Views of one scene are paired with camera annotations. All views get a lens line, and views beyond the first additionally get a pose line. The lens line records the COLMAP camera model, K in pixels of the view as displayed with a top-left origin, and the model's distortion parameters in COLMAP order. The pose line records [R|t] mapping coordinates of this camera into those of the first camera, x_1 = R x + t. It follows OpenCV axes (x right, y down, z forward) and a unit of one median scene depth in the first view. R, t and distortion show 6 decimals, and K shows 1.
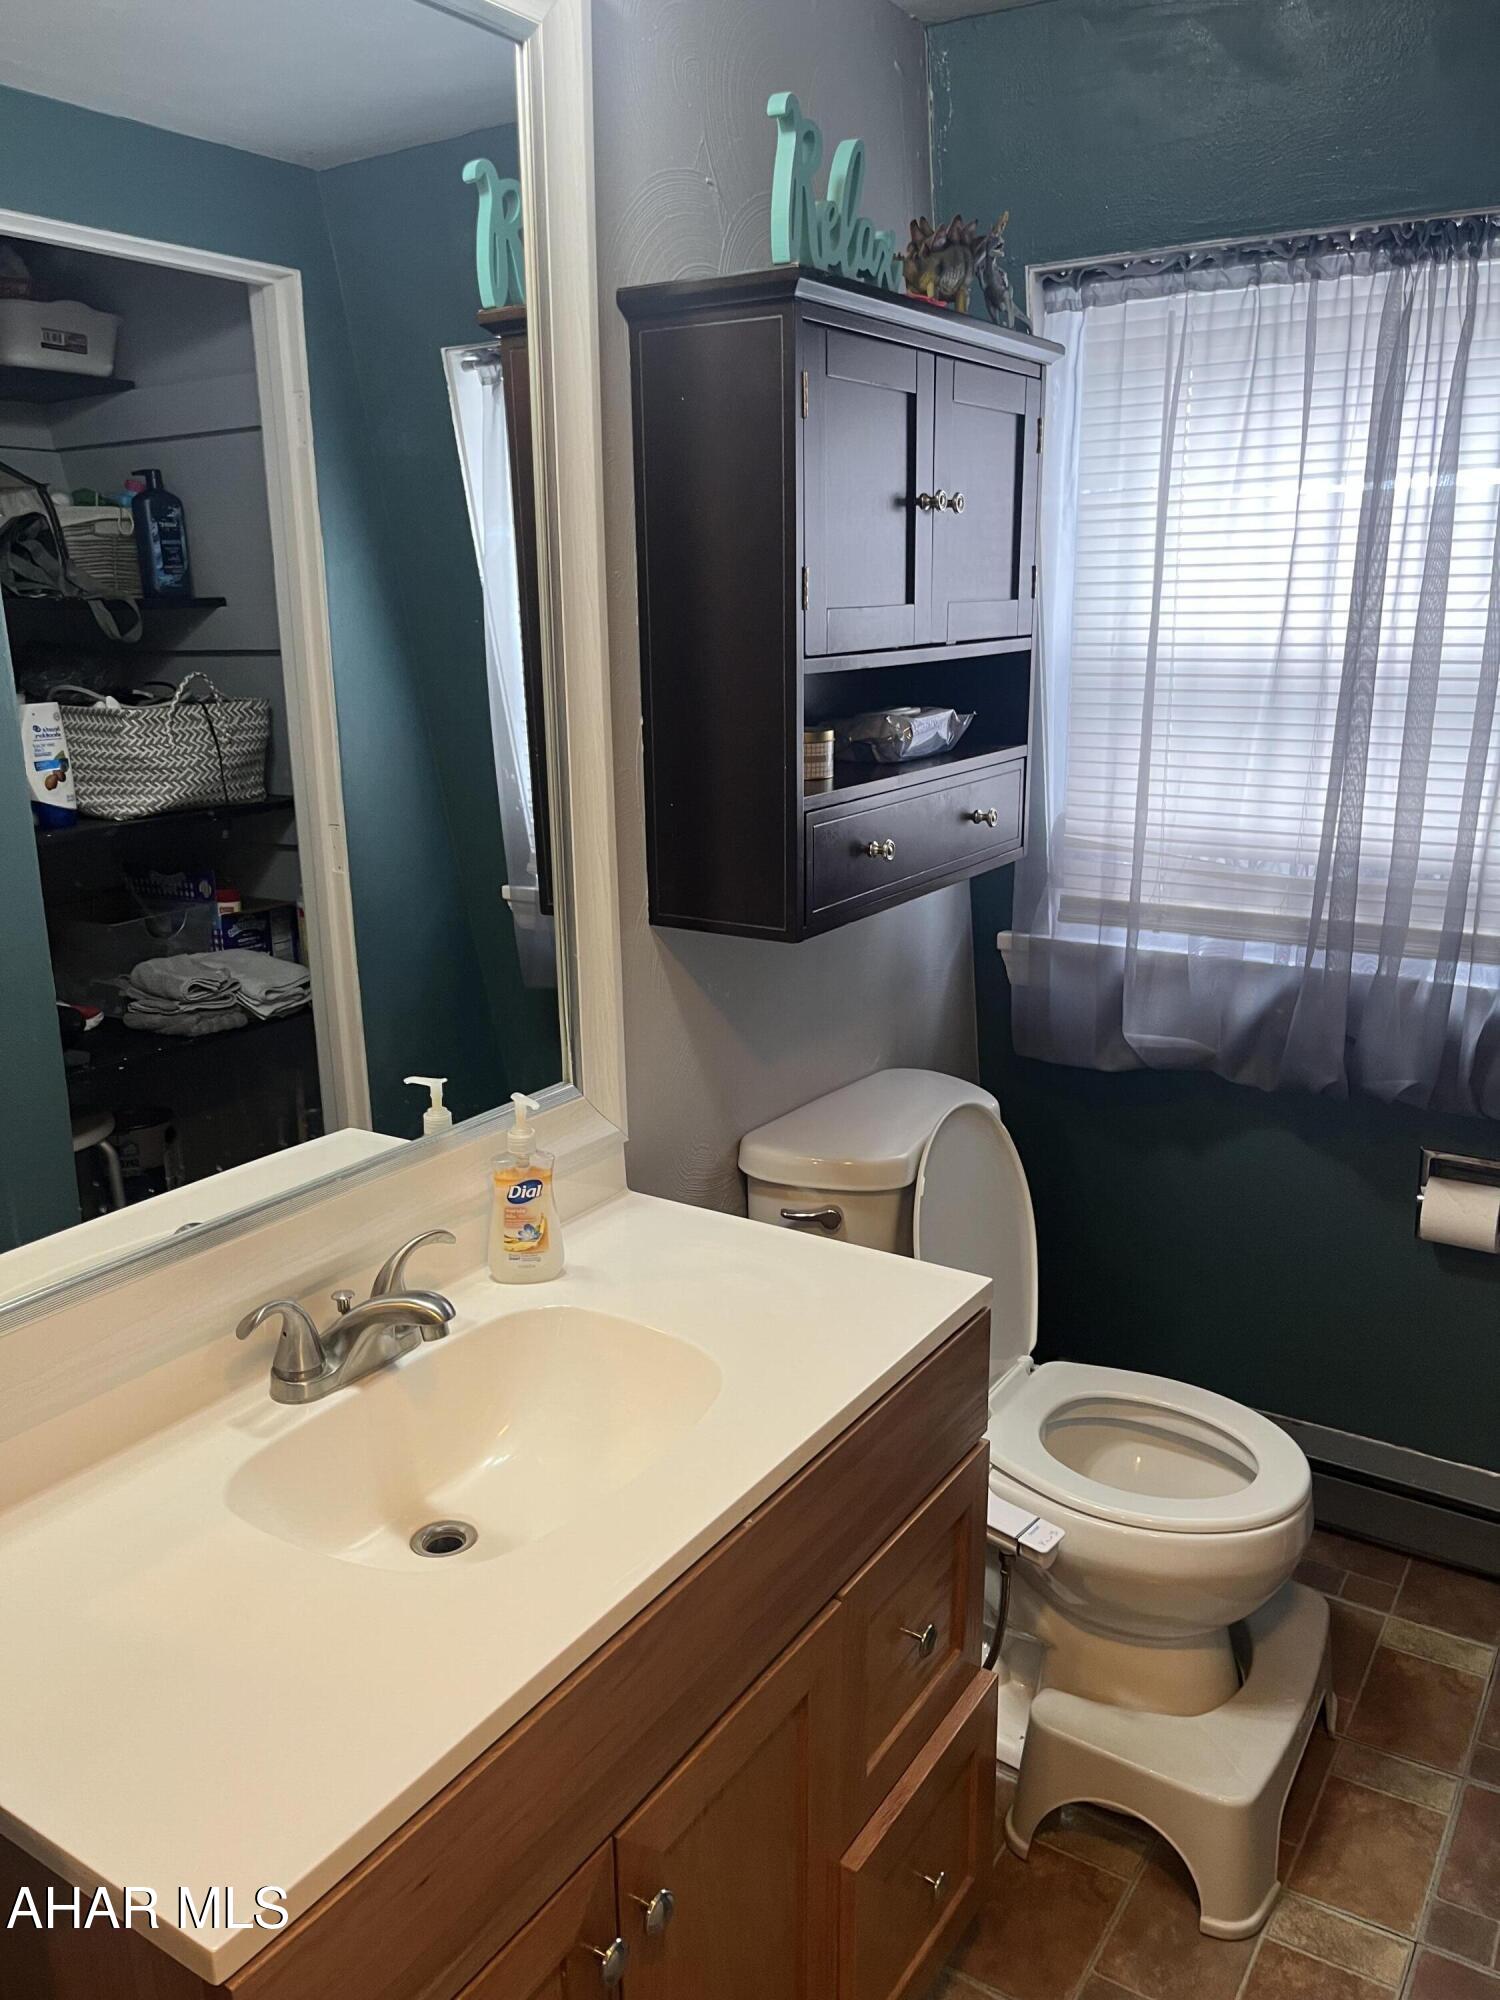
lens RADIAL K [[1524.6, 0, 754.5], [0, 1524.6, 994.0], [0, 0, 1]] dist [0.060679, -0.081793]
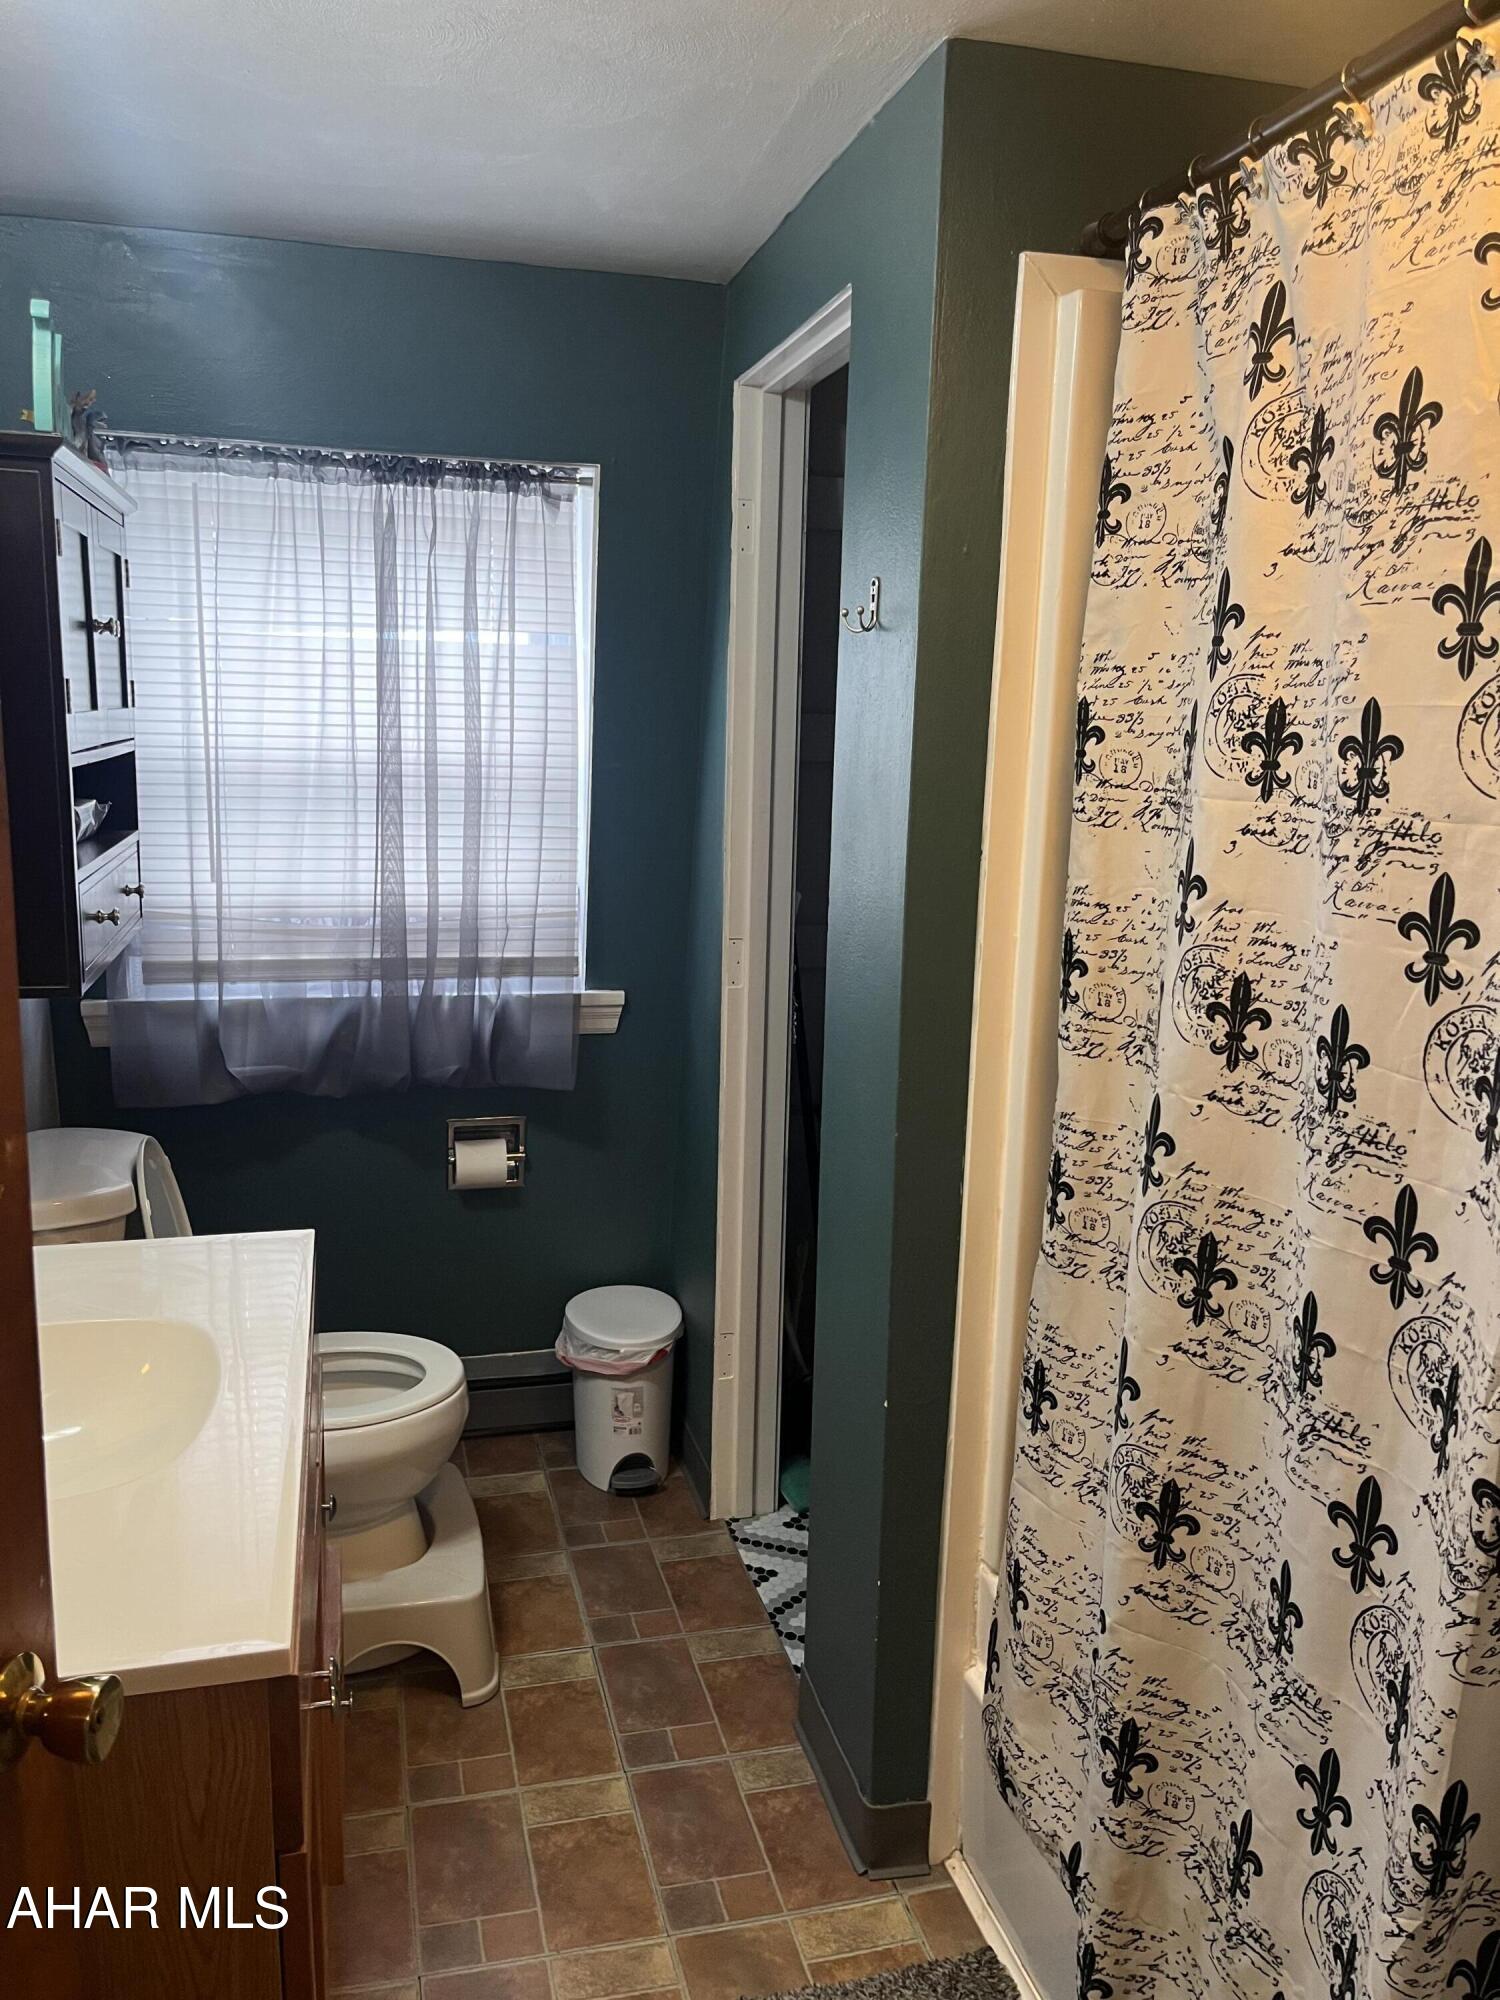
lens RADIAL K [[1524.6, 0, 736.5], [0, 1524.6, 995.7], [0, 0, 1]] dist [0.060679, -0.081793]
pose [[0.681856, -0.105659, 0.723815, -0.386029], [0.147244, 0.989084, 0.005674, 0.023114], [-0.716513, 0.102709, 0.689971, -0.129100]]
